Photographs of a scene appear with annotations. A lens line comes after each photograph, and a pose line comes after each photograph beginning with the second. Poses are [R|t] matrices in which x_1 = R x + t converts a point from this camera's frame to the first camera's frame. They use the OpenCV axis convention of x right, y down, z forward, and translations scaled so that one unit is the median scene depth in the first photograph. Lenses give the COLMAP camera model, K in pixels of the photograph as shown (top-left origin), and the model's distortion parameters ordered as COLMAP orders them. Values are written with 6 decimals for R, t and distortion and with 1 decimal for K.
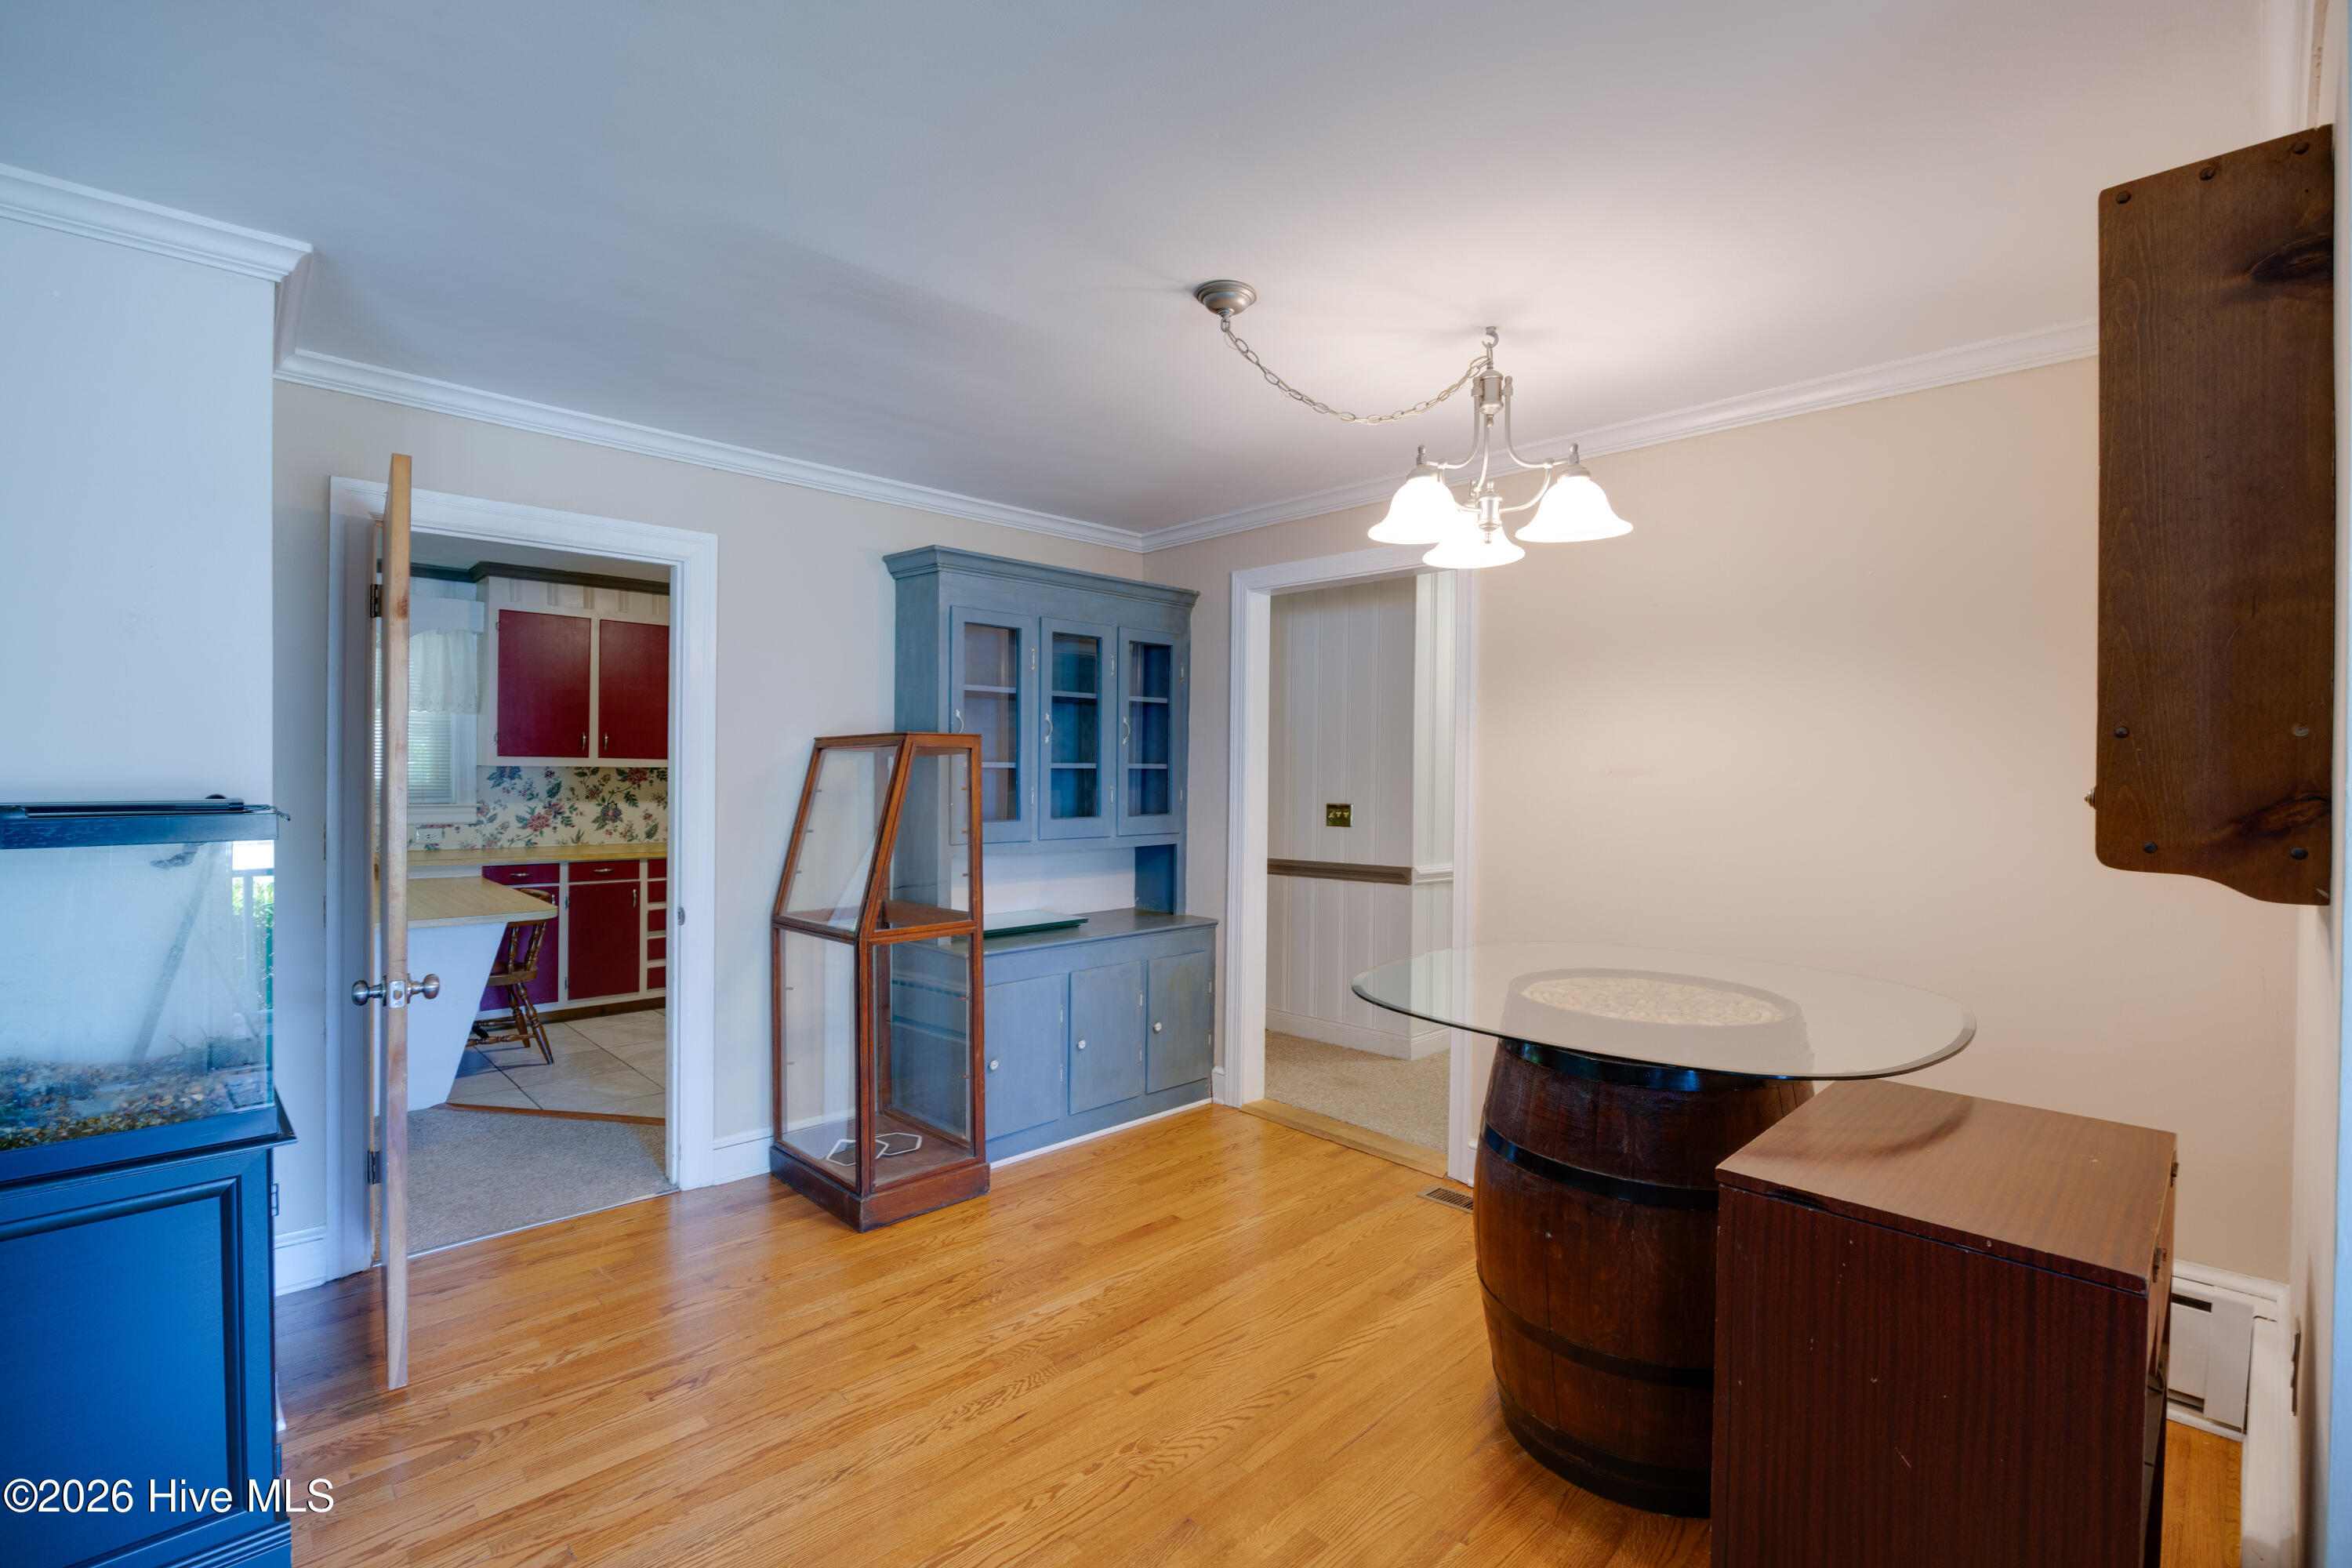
lens RADIAL K [[1051.7, 0, 1159.9], [0, 1051.7, 777.5], [0, 0, 1]] dist [-0.019808, 0.002053]
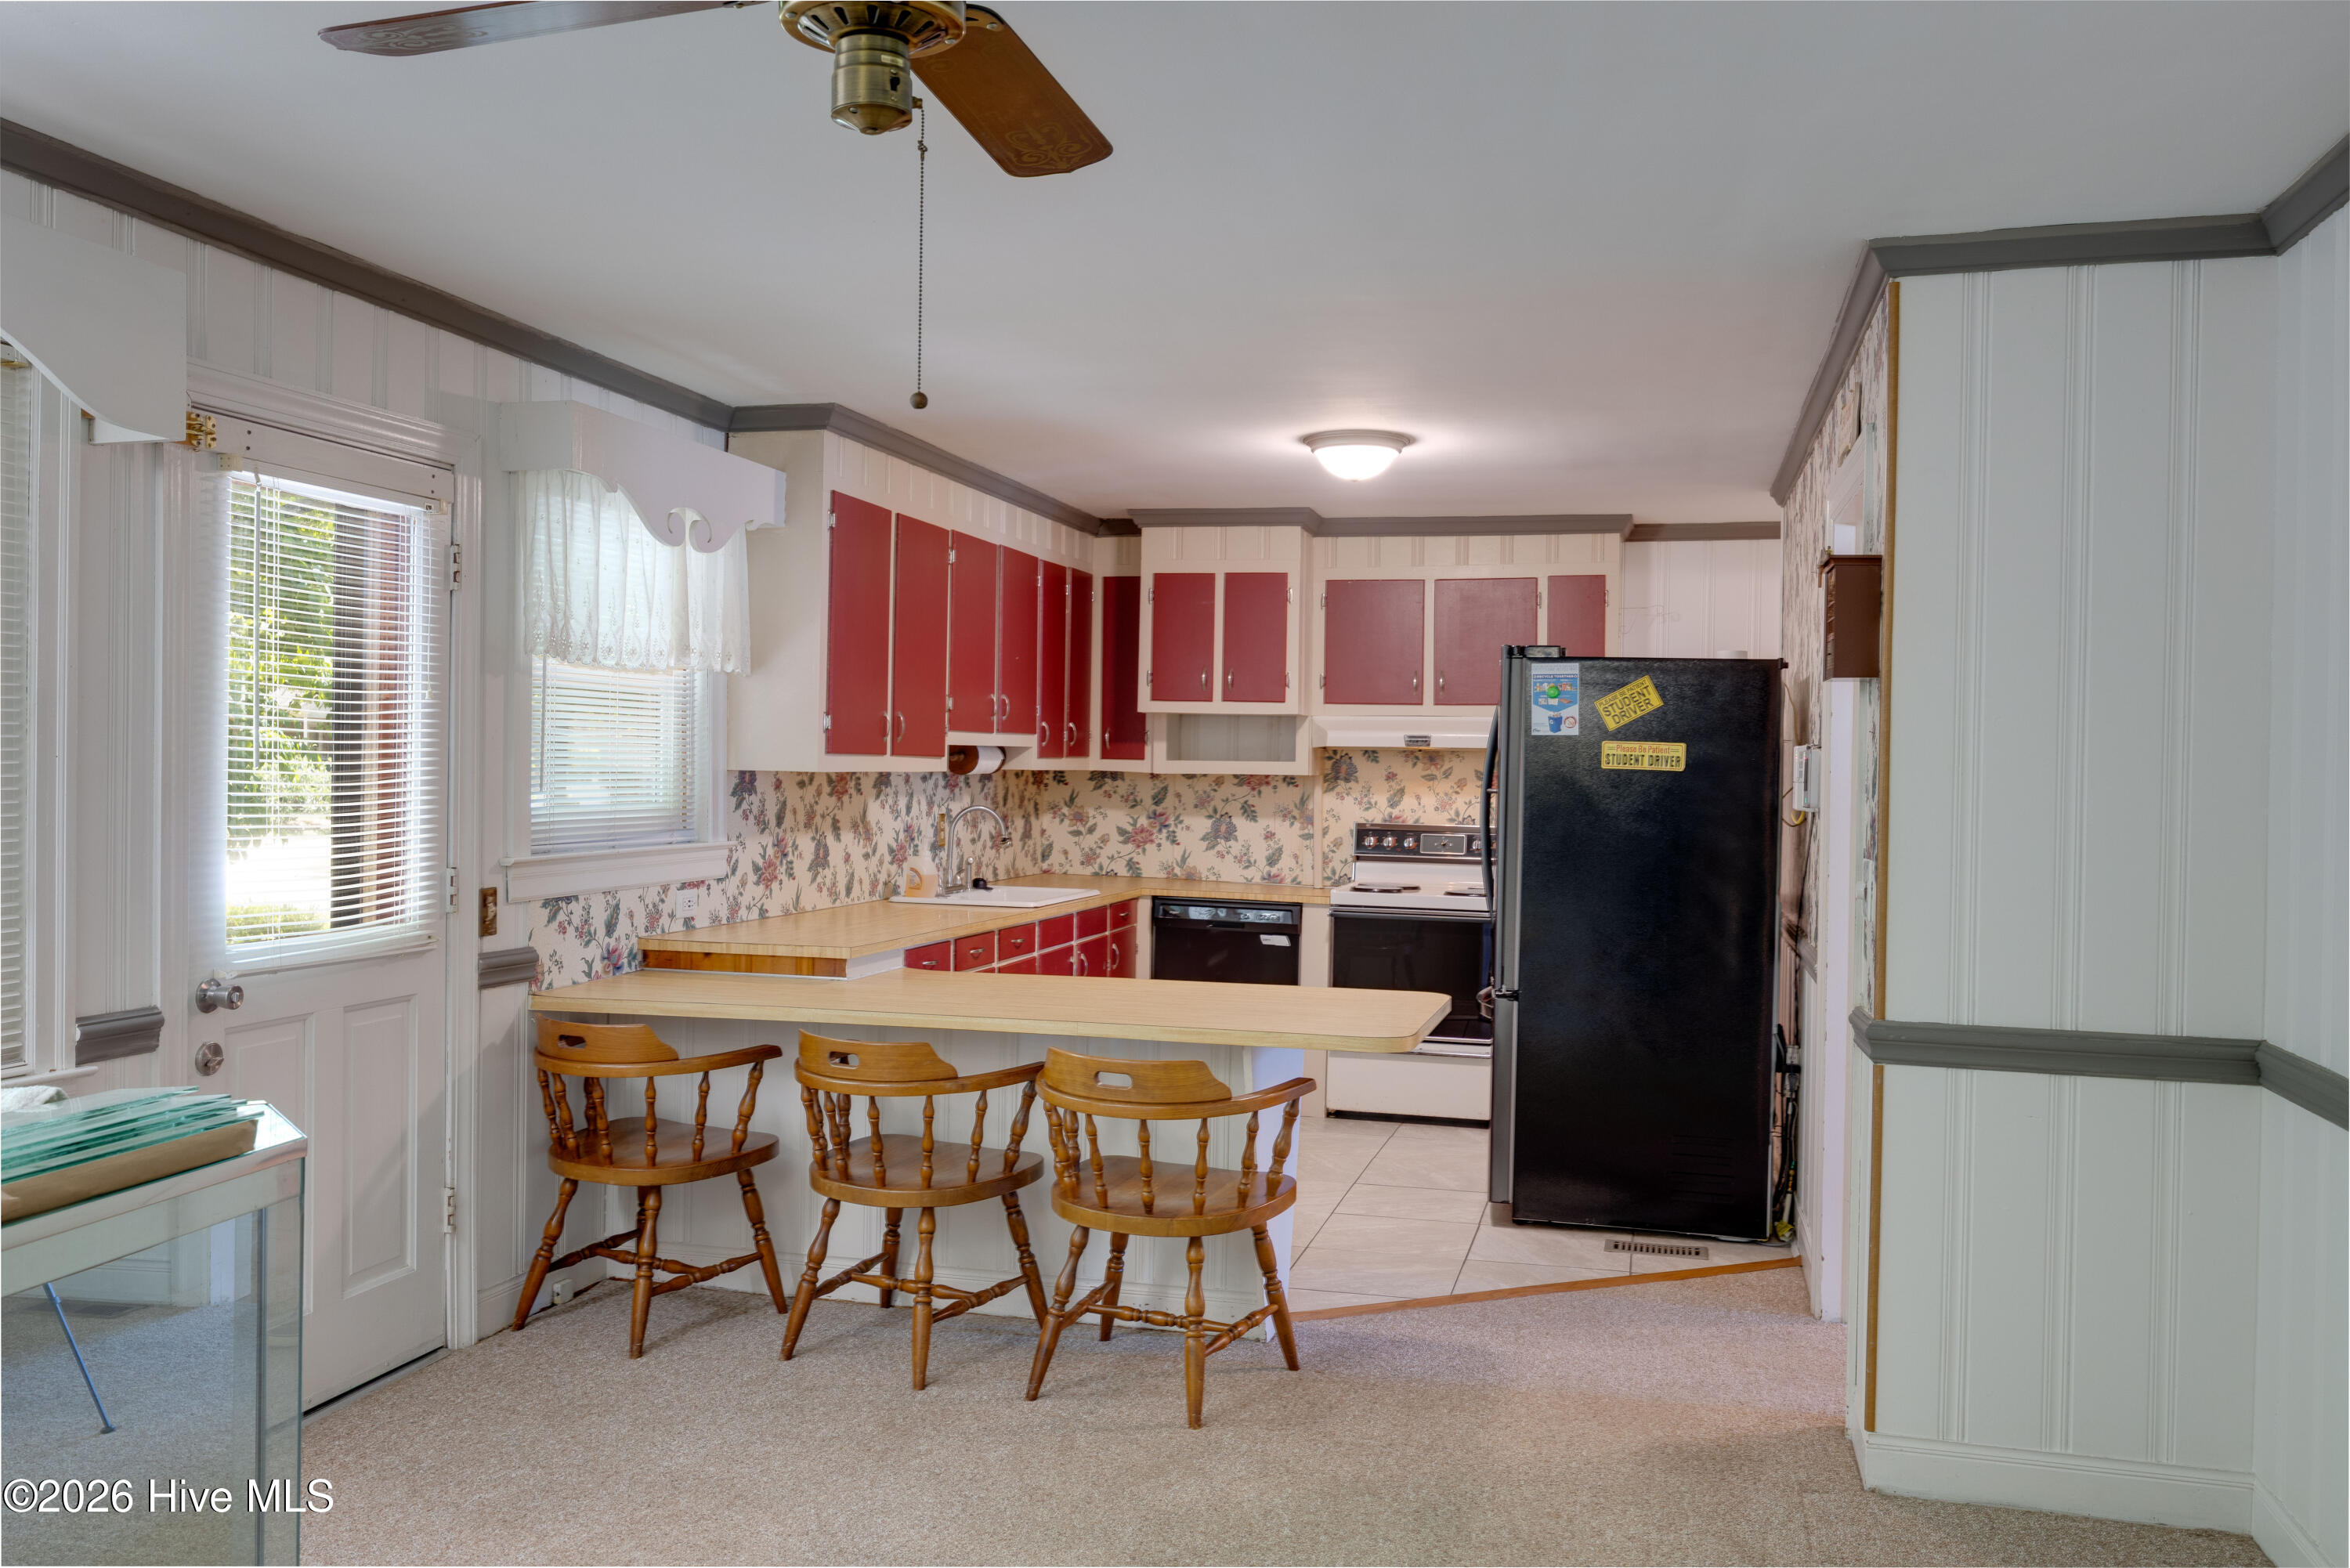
lens RADIAL K [[1875.2, 0, 1141.6], [0, 1875.2, 797.7], [0, 0, 1]] dist [0.005320, -0.003155]
pose [[0.854481, -0.007480, 0.519429, -1.205428], [-0.001216, 0.999865, 0.016400, -0.016793], [-0.519481, -0.014645, 0.854356, 0.070237]]
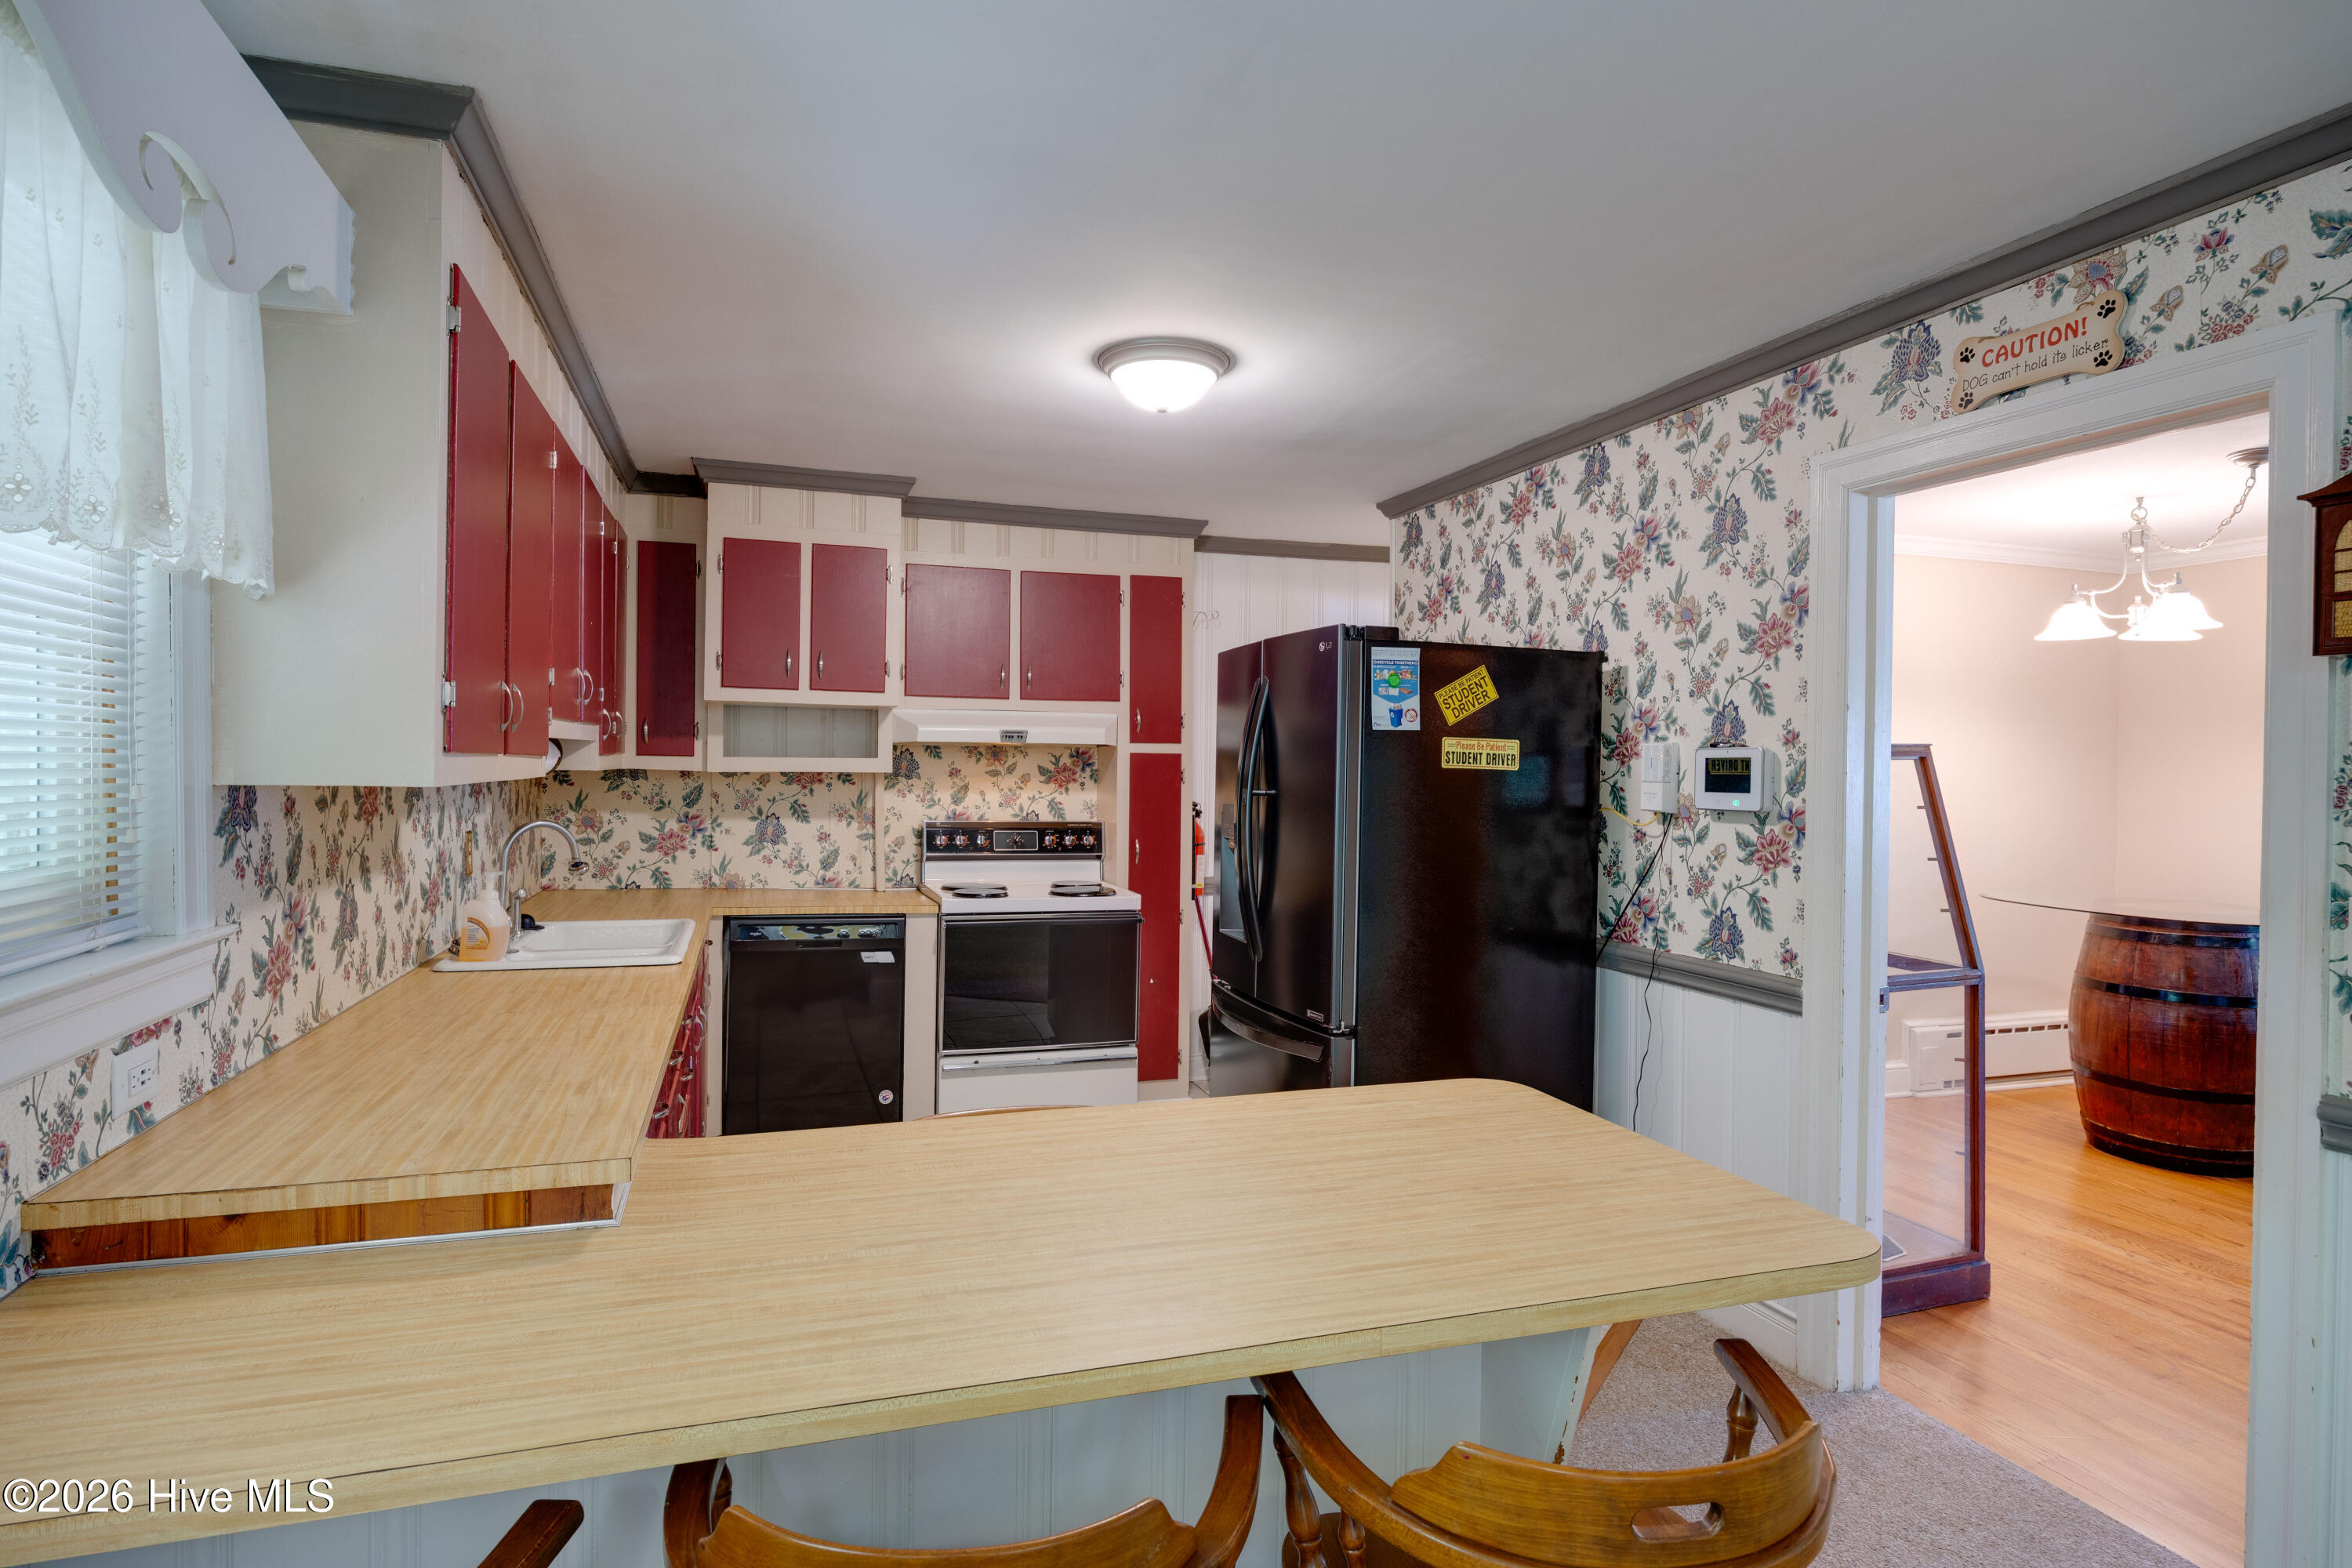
lens RADIAL K [[1236.8, 0, 1159.7], [0, 1236.8, 779.5], [0, 0, 1]] dist [-0.007337, -0.000135]
pose [[0.432723, -0.017937, 0.901348, -1.032588], [0.001221, 0.999813, 0.019310, -0.023558], [-0.901526, -0.007256, 0.432664, 0.789129]]
